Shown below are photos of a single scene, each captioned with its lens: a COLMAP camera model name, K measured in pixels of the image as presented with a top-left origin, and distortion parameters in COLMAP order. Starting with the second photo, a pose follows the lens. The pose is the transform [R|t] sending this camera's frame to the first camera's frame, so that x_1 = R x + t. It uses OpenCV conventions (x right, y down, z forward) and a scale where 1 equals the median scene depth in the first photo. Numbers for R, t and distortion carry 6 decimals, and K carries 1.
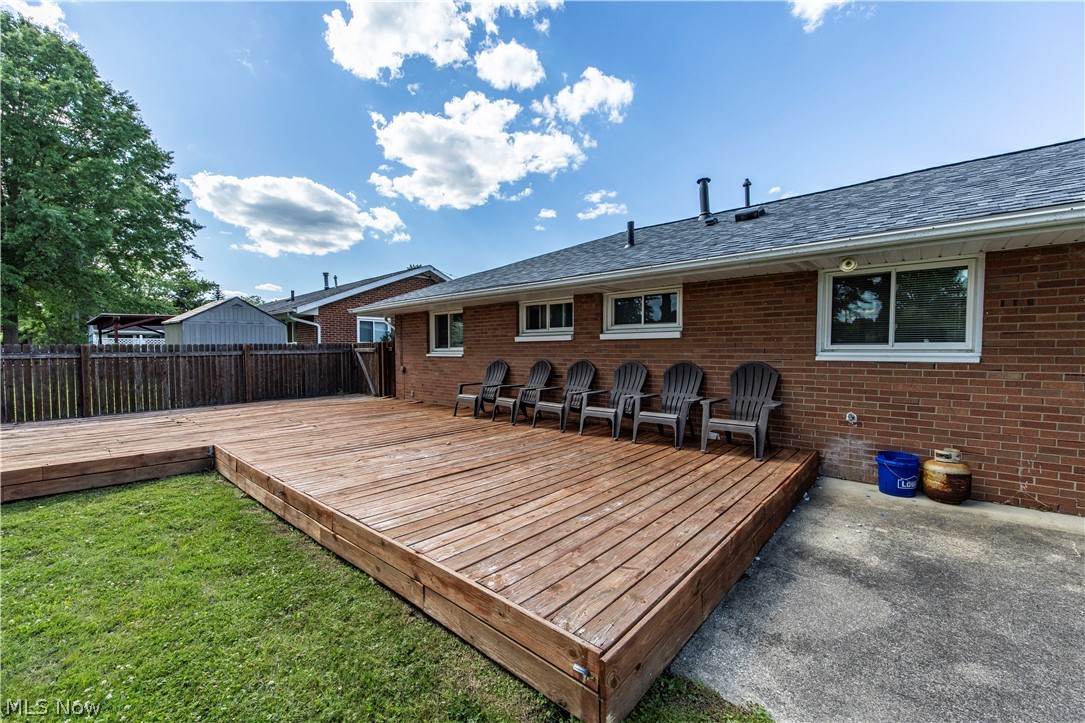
lens RADIAL K [[434.3, 0, 544.8], [0, 434.3, 368.1], [0, 0, 1]] dist [0.001095, 0.000343]
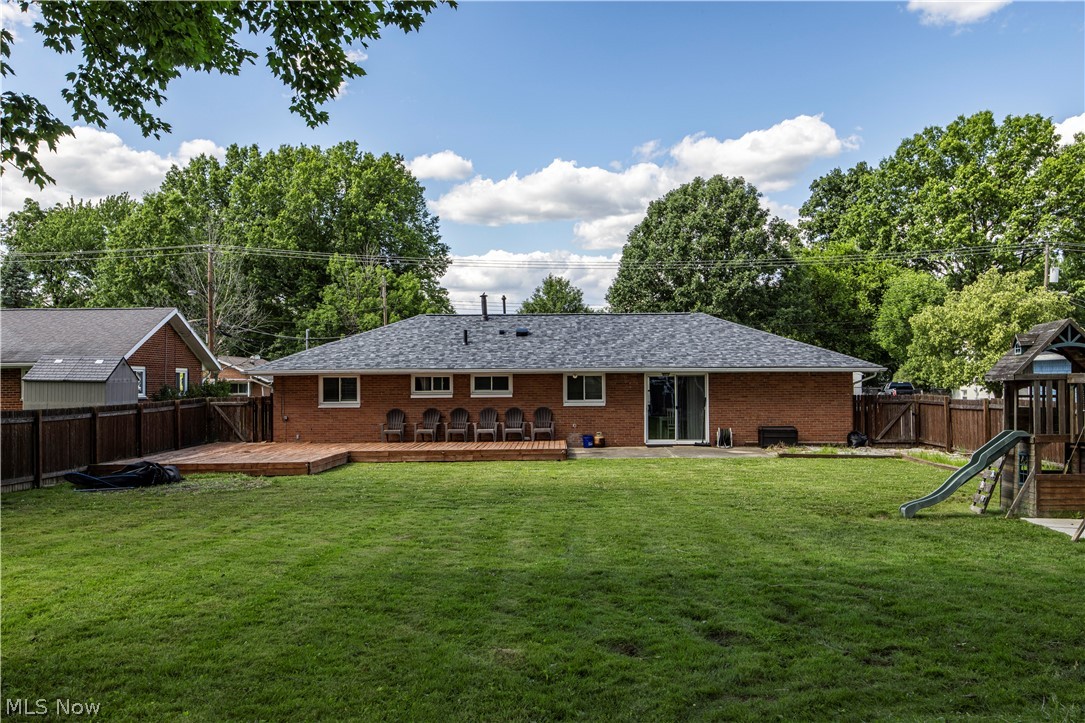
lens RADIAL K [[1030.3, 0, 553.5], [0, 1030.3, 366.0], [0, 0, 1]] dist [0.012742, 0.000000]
pose [[0.753767, 0.001844, 0.657139, -2.902489], [0.031585, 0.998739, -0.039032, -0.014061], [-0.656382, 0.050177, 0.752758, -3.038143]]
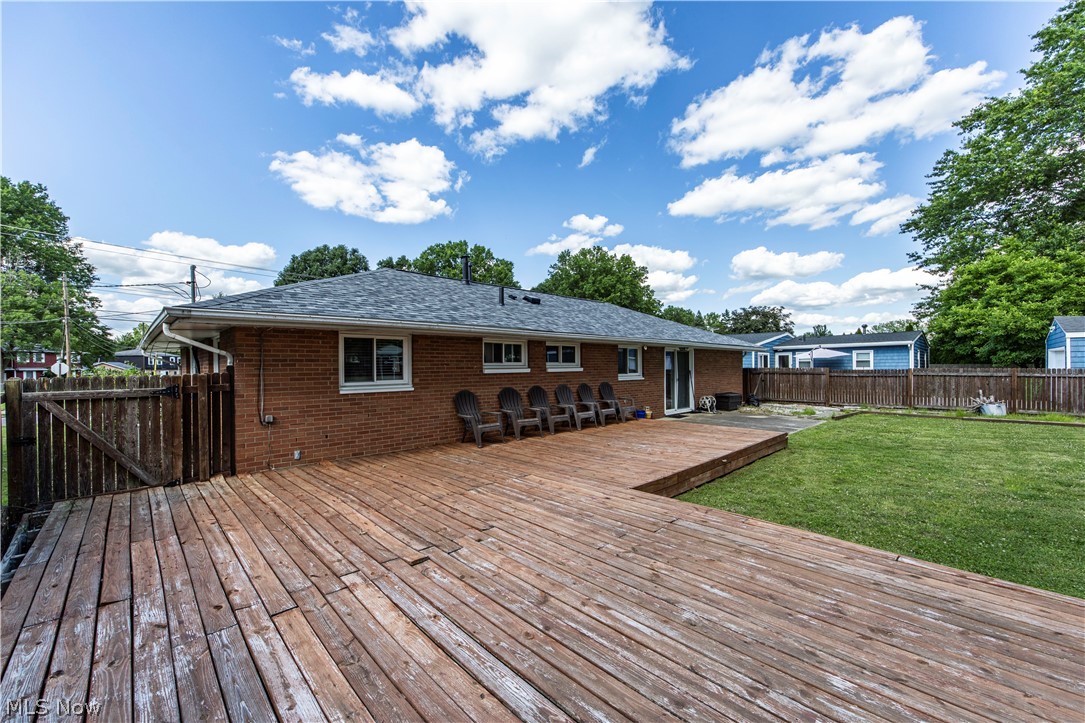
lens RADIAL K [[434.3, 0, 539.3], [0, 434.3, 370.4], [0, 0, 1]] dist [0.001095, 0.000343]
pose [[0.089933, -0.013047, 0.995862, -1.504218], [0.043248, 0.999022, 0.009183, -0.092580], [-0.995008, 0.042243, 0.090409, 0.955254]]
